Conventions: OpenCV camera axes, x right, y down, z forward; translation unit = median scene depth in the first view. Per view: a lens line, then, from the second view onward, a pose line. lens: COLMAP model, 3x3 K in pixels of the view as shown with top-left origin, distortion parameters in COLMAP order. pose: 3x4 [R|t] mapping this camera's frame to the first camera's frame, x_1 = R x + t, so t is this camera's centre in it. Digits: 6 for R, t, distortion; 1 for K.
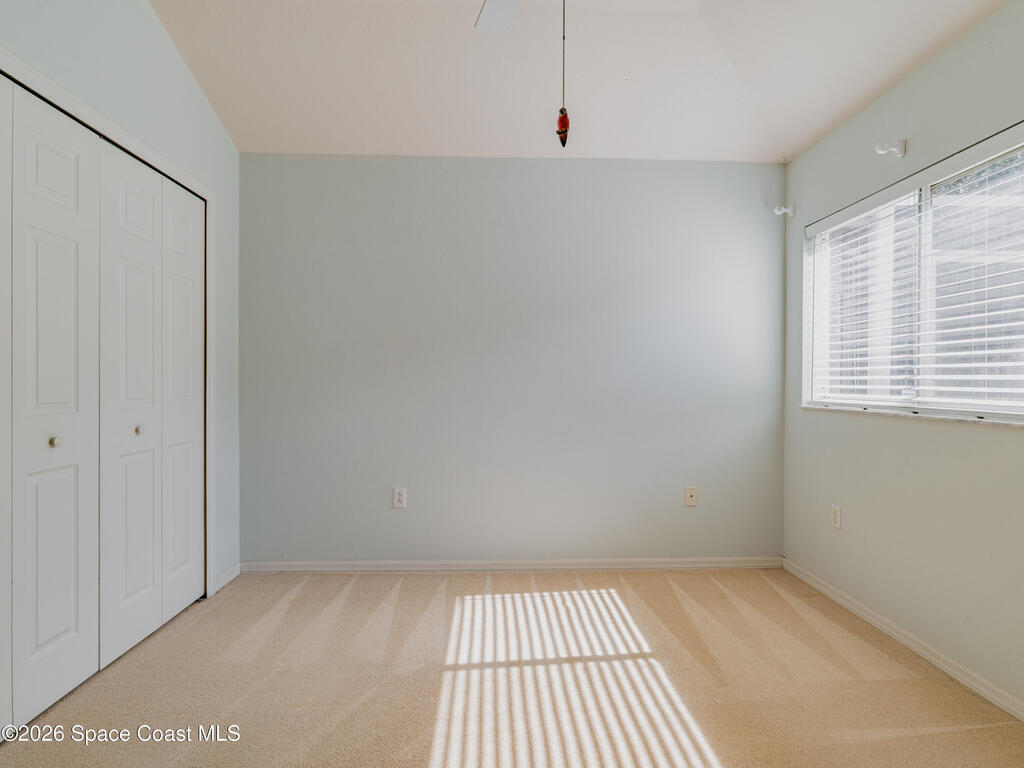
lens RADIAL K [[552.7, 0, 518.6], [0, 552.7, 384.6], [0, 0, 1]] dist [0.000441, 0.006264]
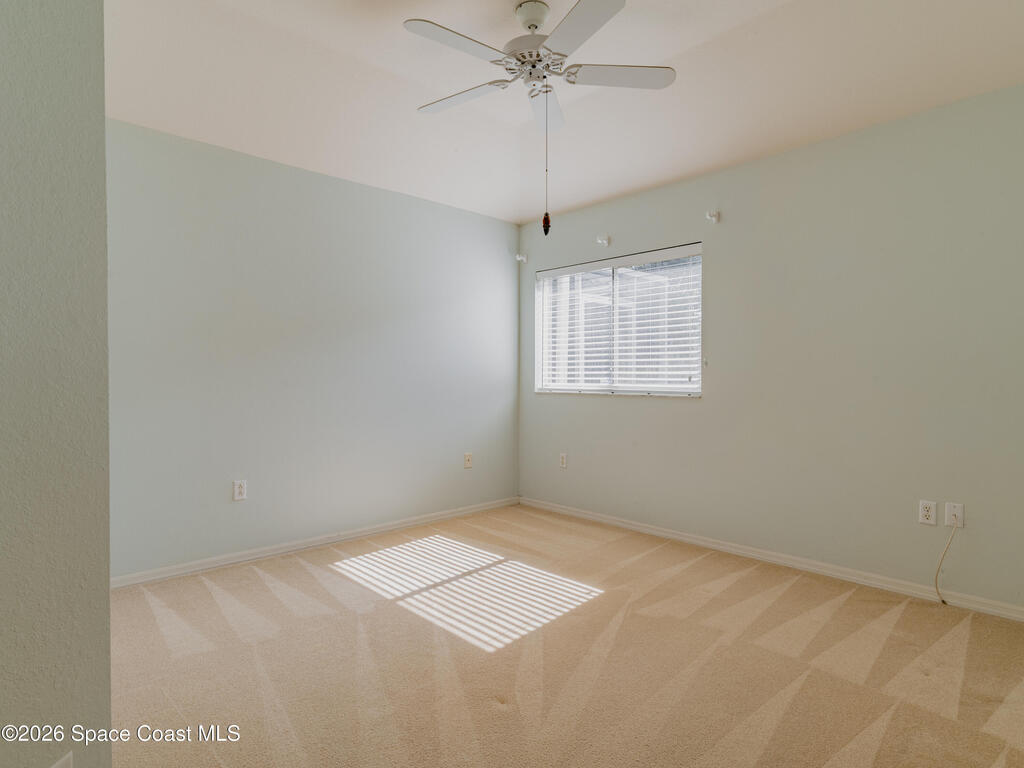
lens RADIAL K [[552.7, 0, 509.3], [0, 552.7, 381.3], [0, 0, 1]] dist [0.000441, 0.006264]
pose [[0.762754, -0.008662, 0.646630, -0.557747], [0.004309, 0.999956, 0.008313, -0.001303], [-0.646674, -0.003554, 0.762758, -0.105948]]
